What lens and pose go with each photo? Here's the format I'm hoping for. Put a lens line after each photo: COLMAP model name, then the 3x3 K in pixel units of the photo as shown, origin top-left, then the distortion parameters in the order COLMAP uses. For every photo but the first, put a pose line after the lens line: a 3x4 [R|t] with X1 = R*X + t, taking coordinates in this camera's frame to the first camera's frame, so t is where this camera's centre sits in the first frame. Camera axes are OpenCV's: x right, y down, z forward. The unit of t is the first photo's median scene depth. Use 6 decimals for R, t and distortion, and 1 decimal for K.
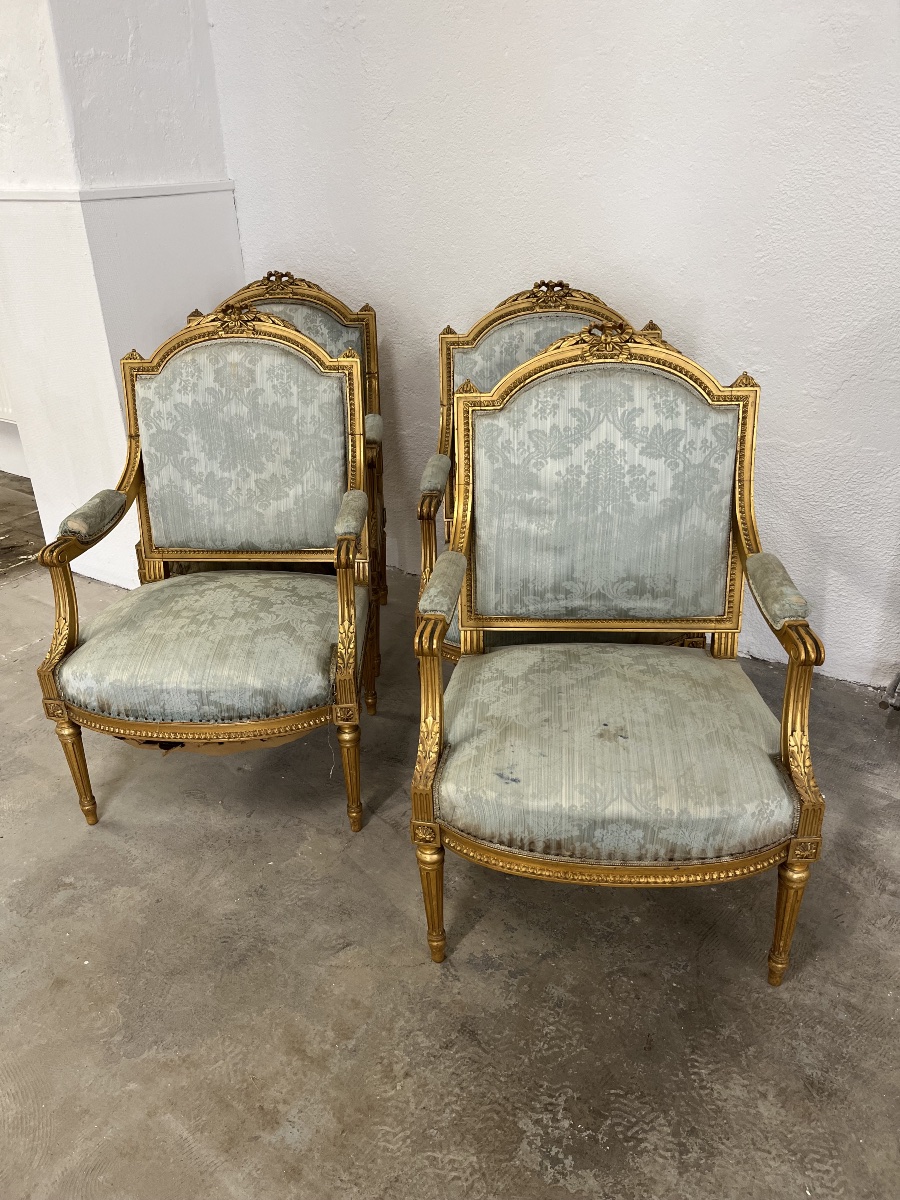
lens RADIAL K [[880.0, 0, 450.0], [0, 880.0, 600.0], [0, 0, 1]] dist [0.047933, -0.081359]
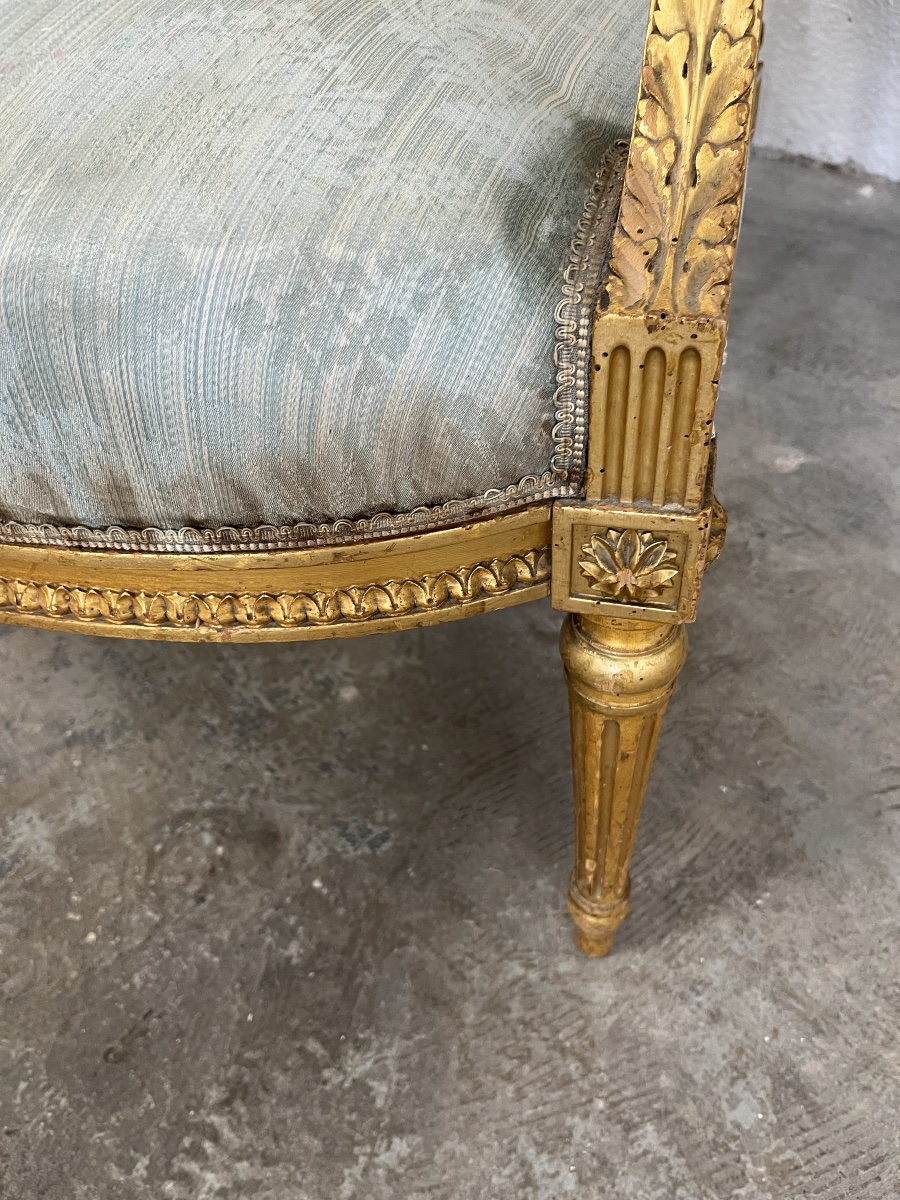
lens RADIAL K [[880.0, 0, 450.0], [0, 880.0, 600.0], [0, 0, 1]] dist [0.047933, -0.081359]
pose [[0.962201, 0.153965, -0.224644, 0.395581], [-0.075893, 0.943772, 0.321769, 0.216911], [0.261553, -0.292557, 0.919783, 0.763167]]
